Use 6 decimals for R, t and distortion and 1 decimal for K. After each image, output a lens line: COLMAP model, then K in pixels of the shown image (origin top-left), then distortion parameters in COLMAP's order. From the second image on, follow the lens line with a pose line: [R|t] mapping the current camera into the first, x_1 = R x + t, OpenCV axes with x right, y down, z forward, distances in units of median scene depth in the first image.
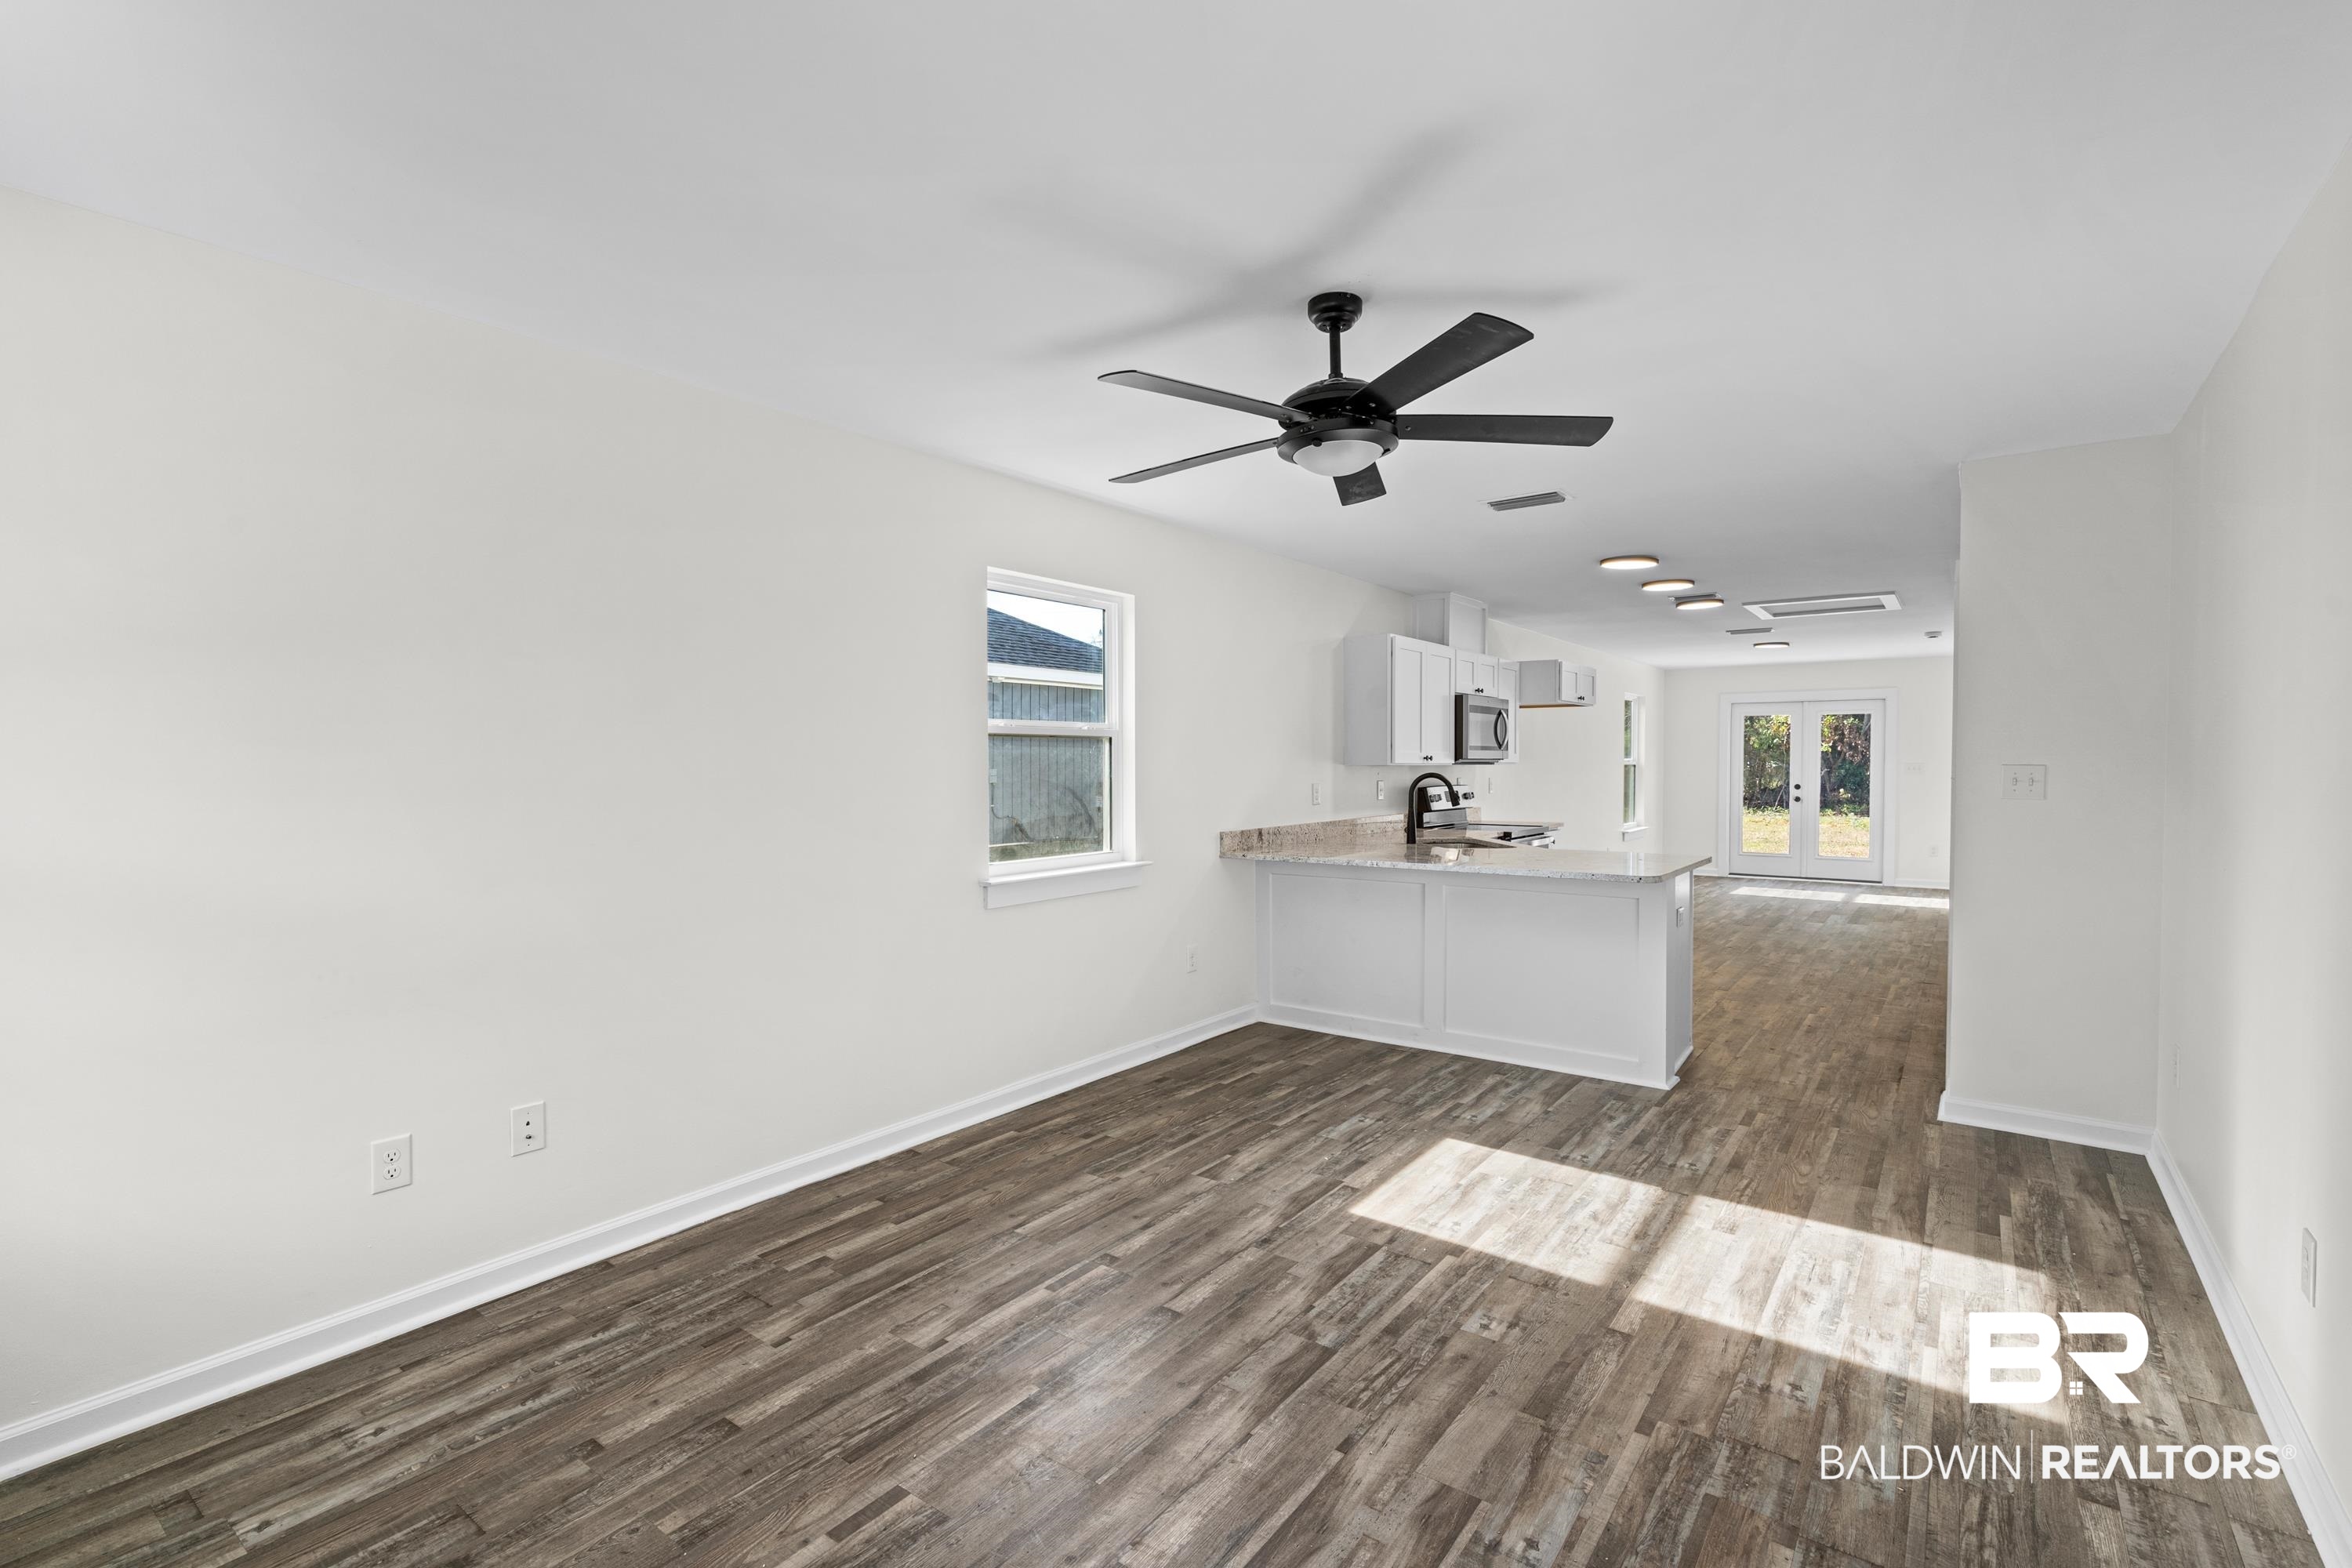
lens RADIAL K [[1067.7, 0, 1176.0], [0, 1067.7, 784.0], [0, 0, 1]] dist [-0.001637, 0.000122]
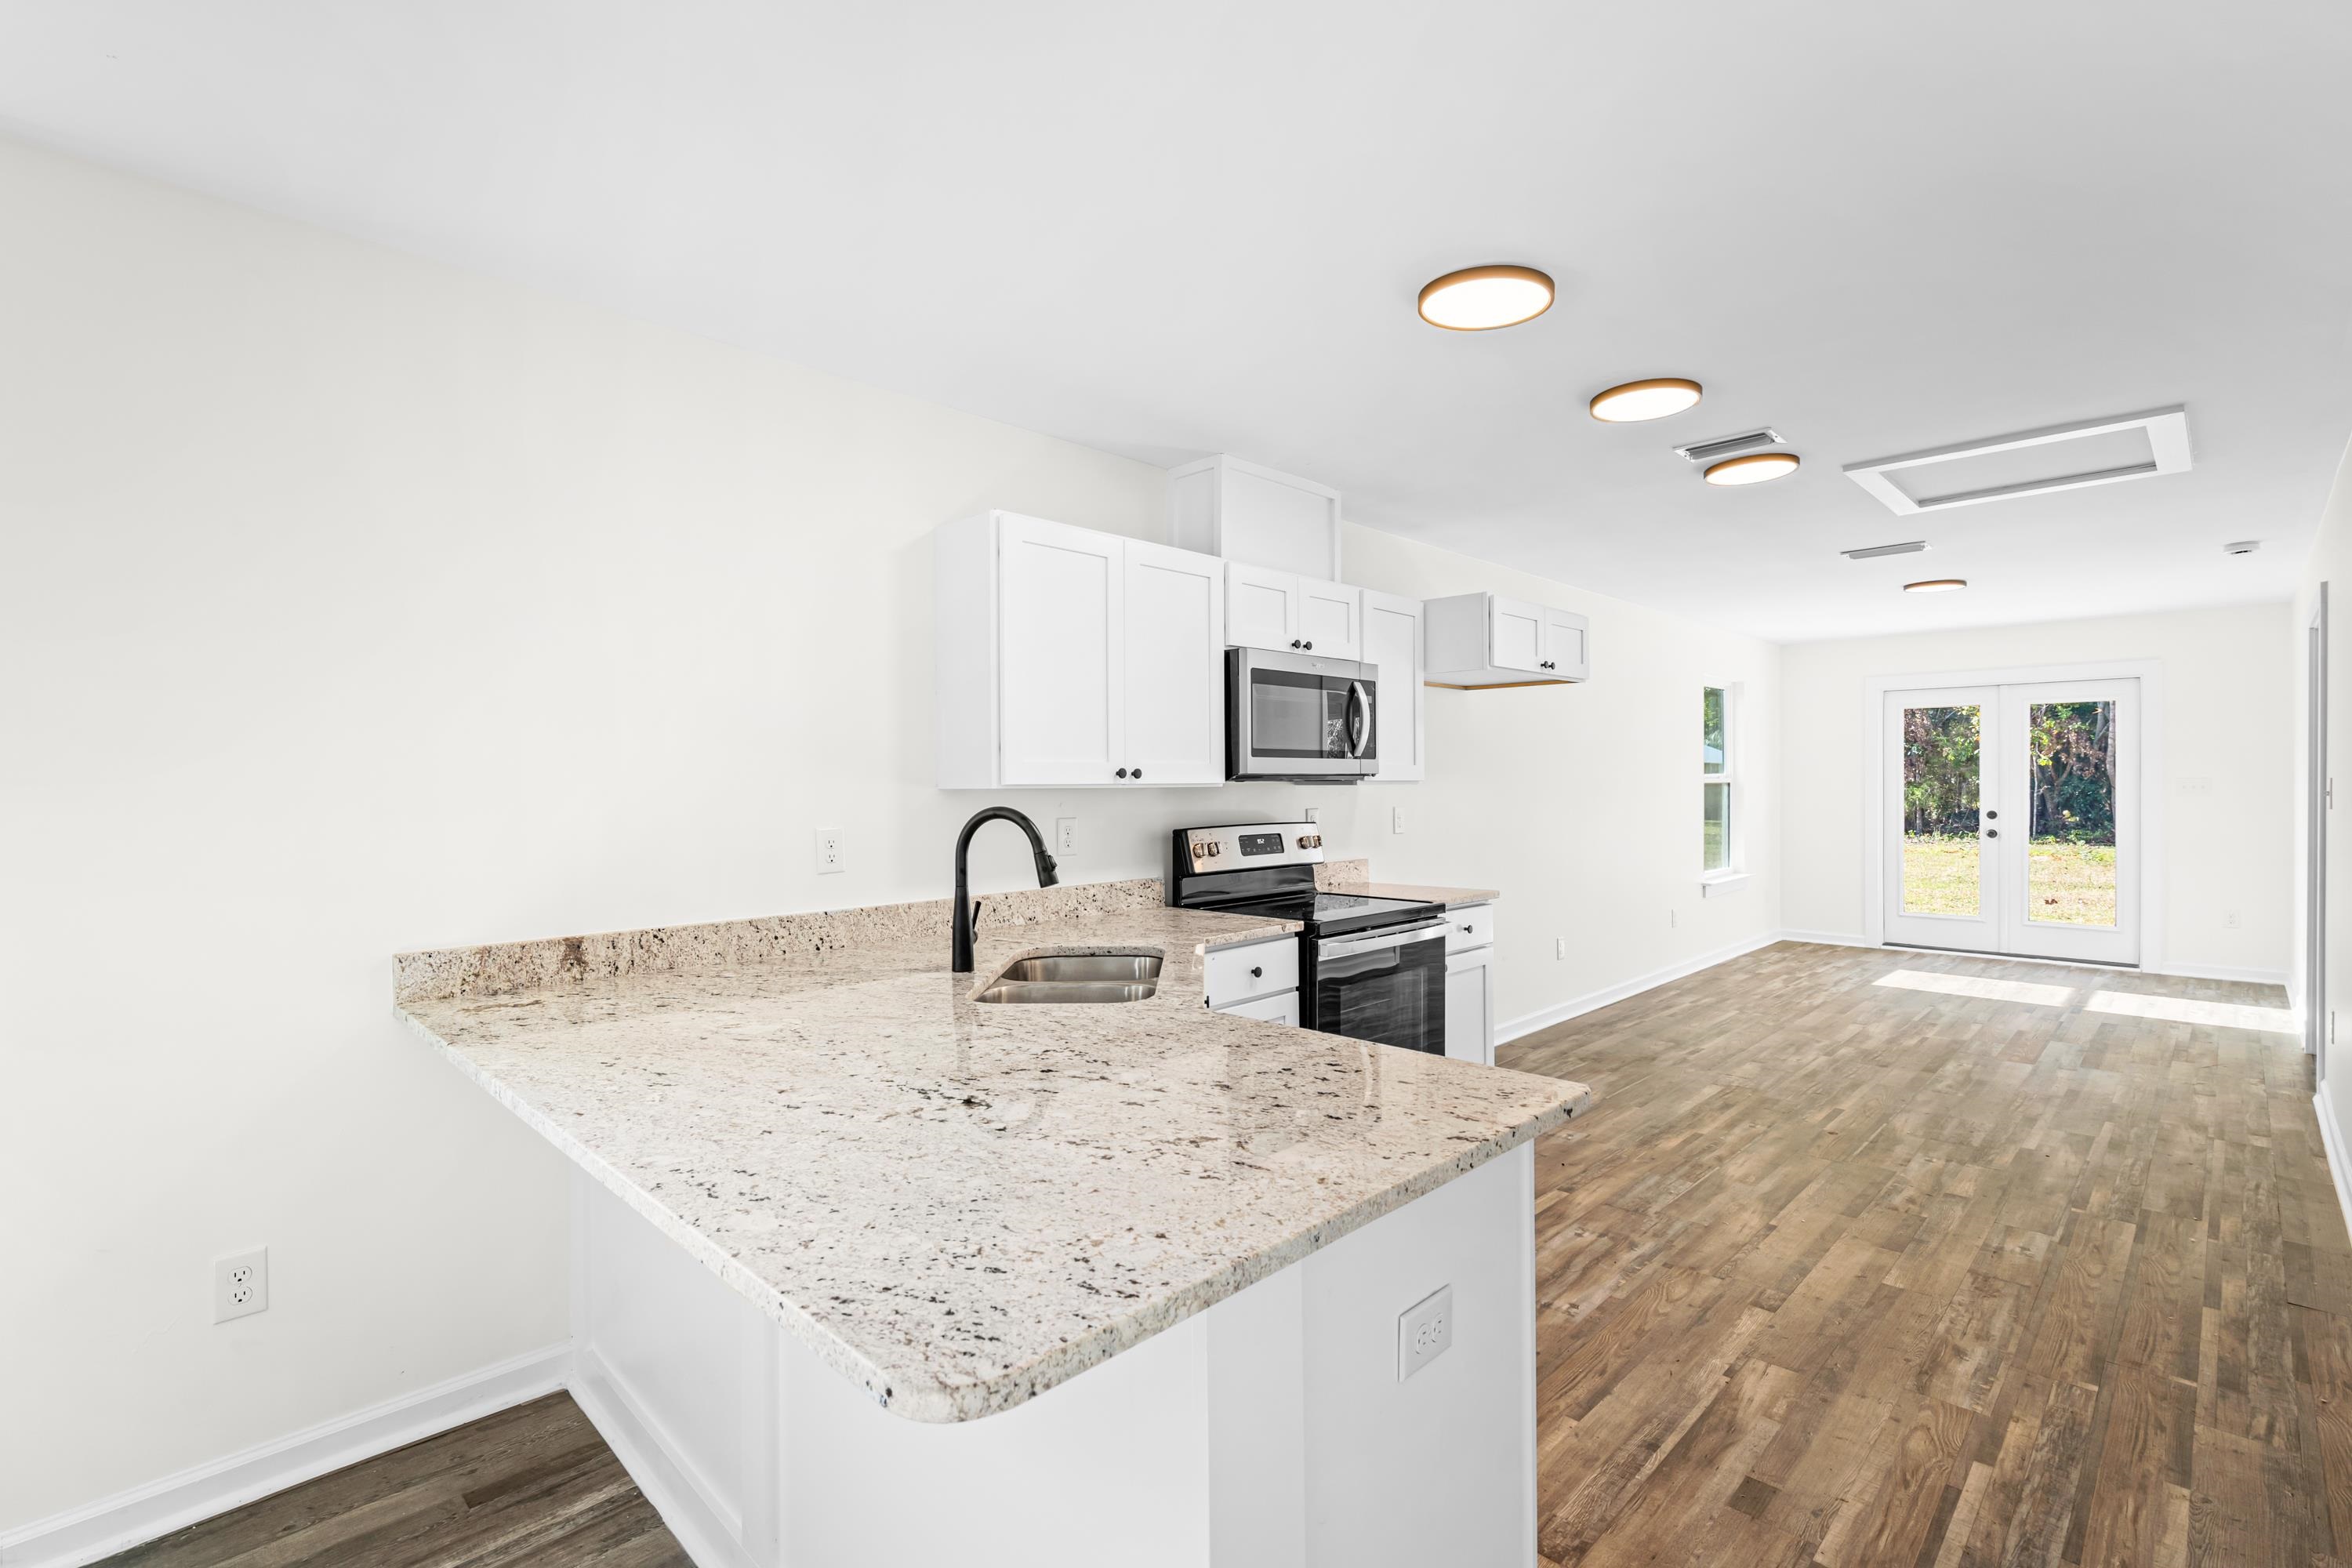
lens RADIAL K [[1067.7, 0, 1176.0], [0, 1067.7, 784.0], [0, 0, 1]] dist [-0.001637, 0.000122]
pose [[0.990426, -0.004626, -0.137968, 0.592695], [0.002113, 0.999829, -0.018358, -0.018867], [0.138030, 0.017891, 0.990267, 0.944218]]
